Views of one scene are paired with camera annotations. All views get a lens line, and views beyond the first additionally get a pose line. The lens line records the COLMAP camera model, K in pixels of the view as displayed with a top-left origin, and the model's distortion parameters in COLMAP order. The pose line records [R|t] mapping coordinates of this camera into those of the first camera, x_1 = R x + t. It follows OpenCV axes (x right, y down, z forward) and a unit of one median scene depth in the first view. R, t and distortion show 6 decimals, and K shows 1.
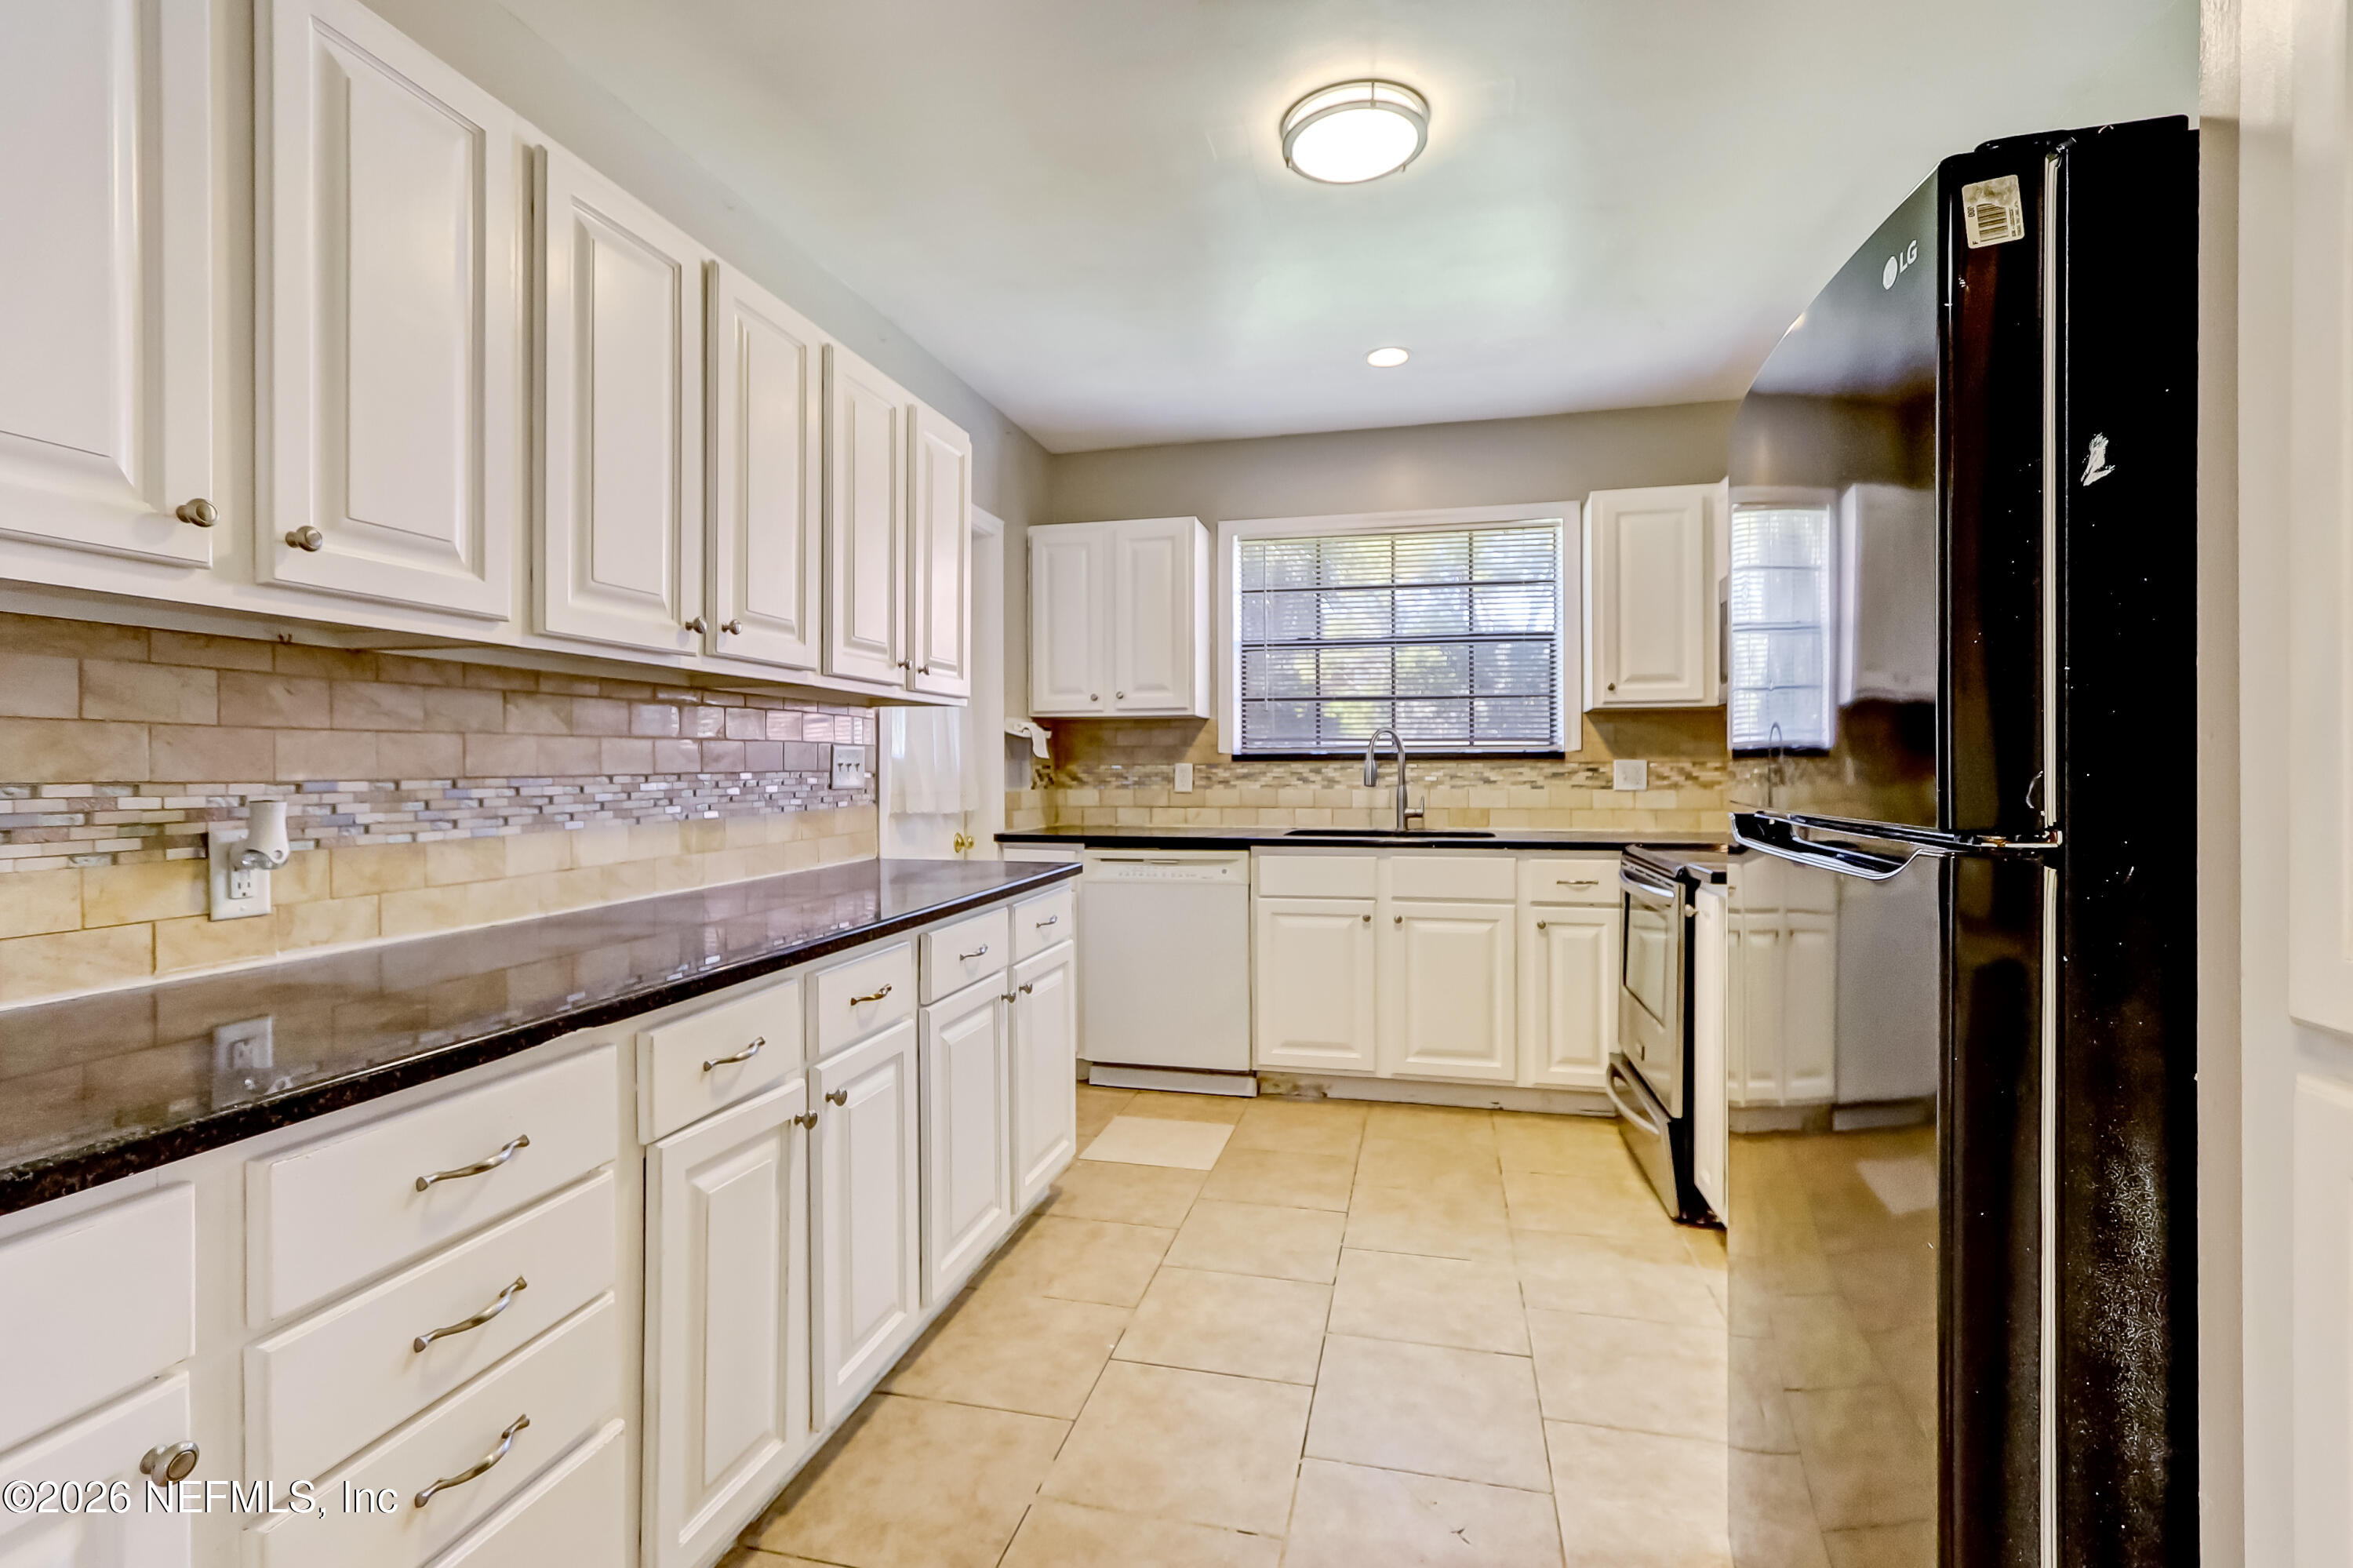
lens RADIAL K [[1089.6, 0, 1161.8], [0, 1089.6, 772.4], [0, 0, 1]] dist [0.001107, 0.003058]
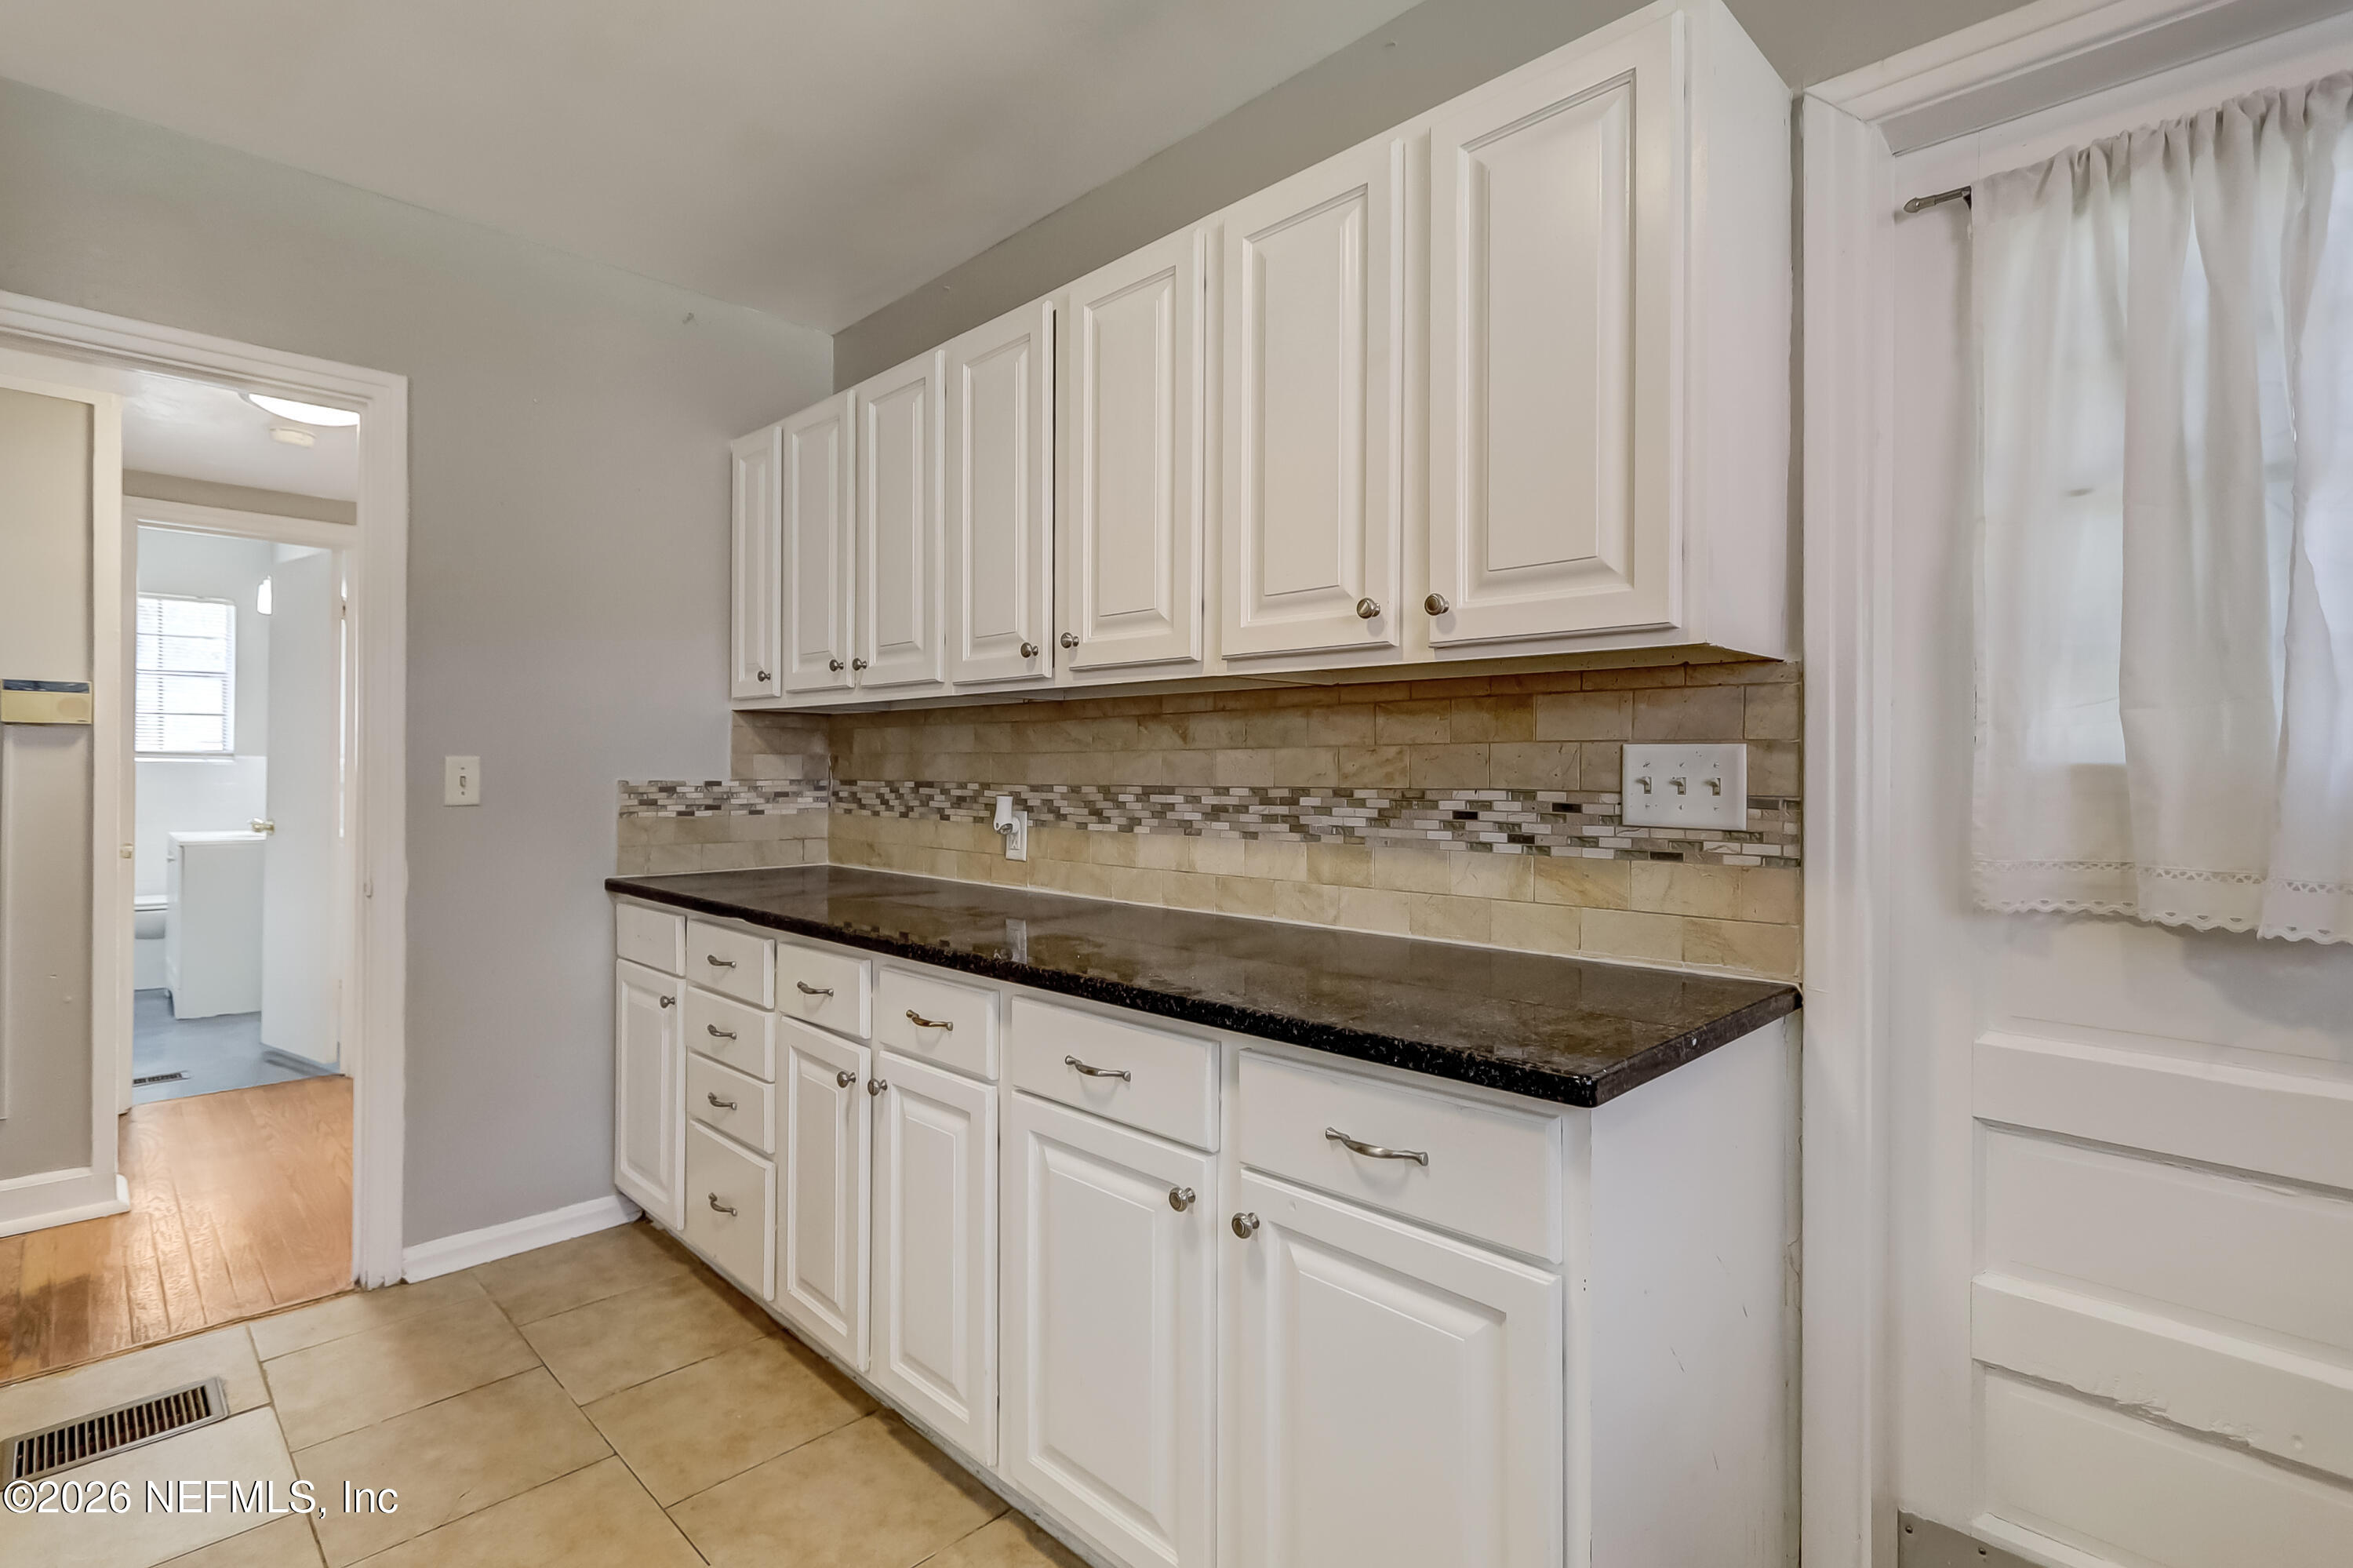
lens RADIAL K [[1089.6, 0, 1171.2], [0, 1089.6, 781.1], [0, 0, 1]] dist [0.001107, 0.003058]
pose [[-0.514990, 0.007433, -0.857164, 0.365143], [-0.008809, 0.999864, 0.013963, -0.015515], [0.857151, 0.014741, -0.514855, 1.395772]]
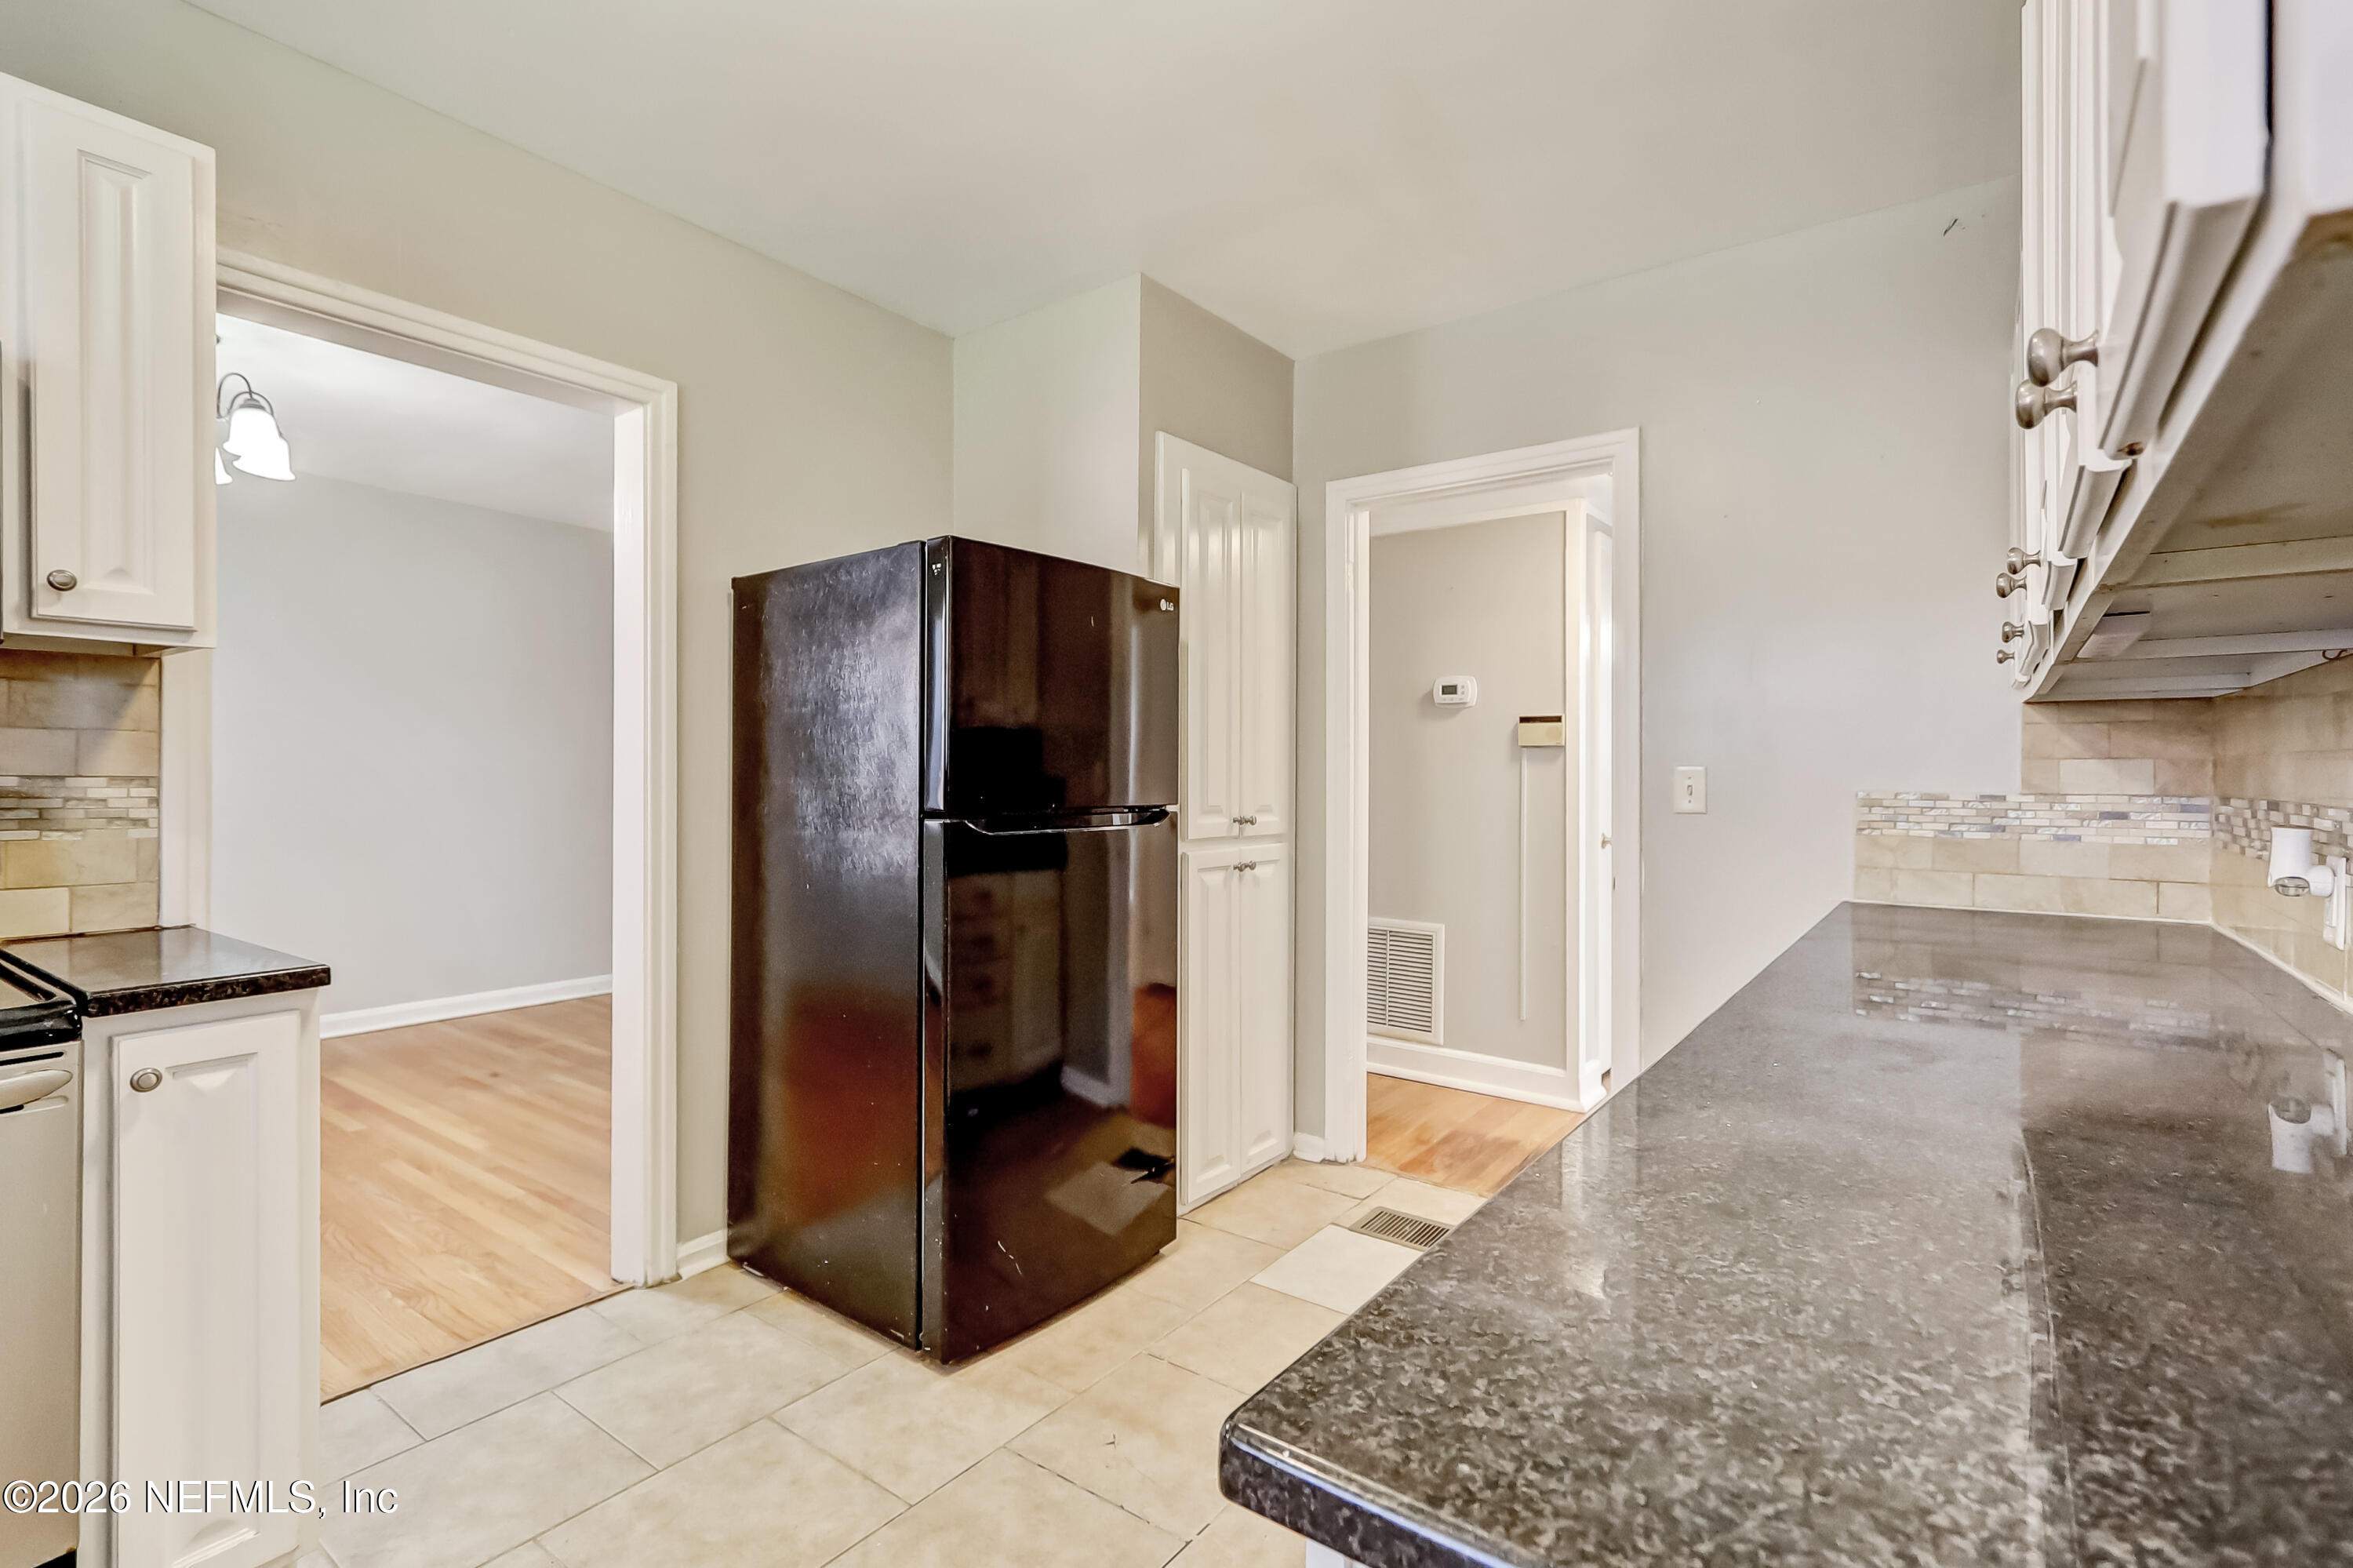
lens RADIAL K [[1089.6, 0, 1180.9], [0, 1089.6, 776.9], [0, 0, 1]] dist [0.001107, 0.003058]
pose [[-0.925433, -0.006276, 0.378858, -0.189882], [-0.003441, 0.999961, 0.008160, -0.014699], [-0.378895, 0.006248, -0.925419, 1.493167]]
